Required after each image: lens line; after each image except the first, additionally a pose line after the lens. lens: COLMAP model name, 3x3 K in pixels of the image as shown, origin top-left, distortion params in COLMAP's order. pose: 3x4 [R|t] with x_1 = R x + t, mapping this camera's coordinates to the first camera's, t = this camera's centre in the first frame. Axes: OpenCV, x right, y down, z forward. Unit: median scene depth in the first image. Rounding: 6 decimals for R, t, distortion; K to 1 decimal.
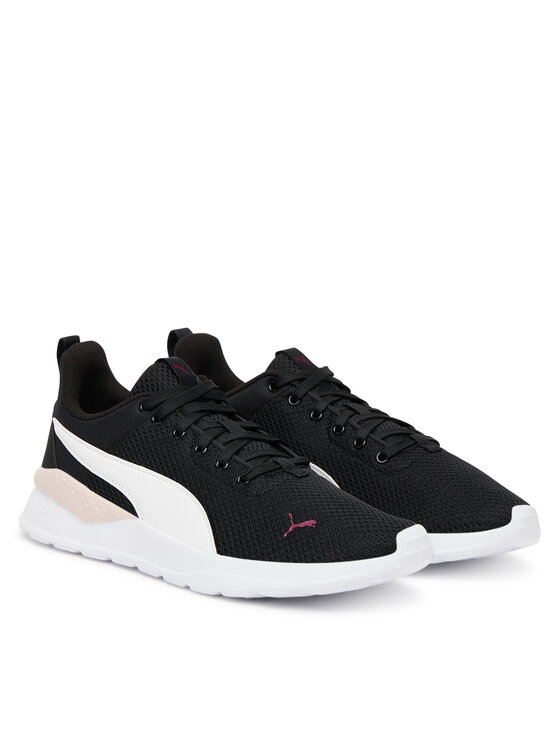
lens RADIAL K [[1773.0, 0, 279.9], [0, 1773.0, 373.0], [0, 0, 1]] dist [-0.069548, 0.000000]
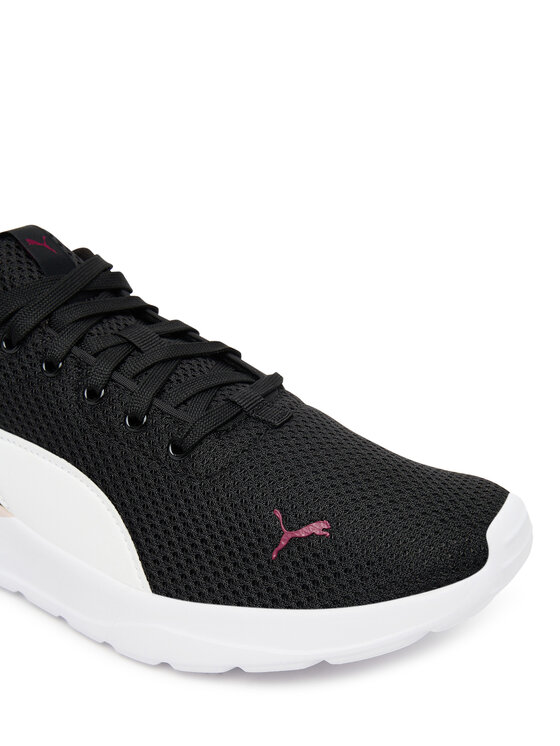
lens RADIAL K [[822.1, 0, 278.6], [0, 822.1, 373.2], [0, 0, 1]] dist [0.006946, 0.000000]
pose [[0.985250, -0.143667, 0.092960, -0.010267], [0.116707, 0.961455, 0.248965, -0.020999], [-0.125145, -0.234444, 0.964041, 0.740124]]
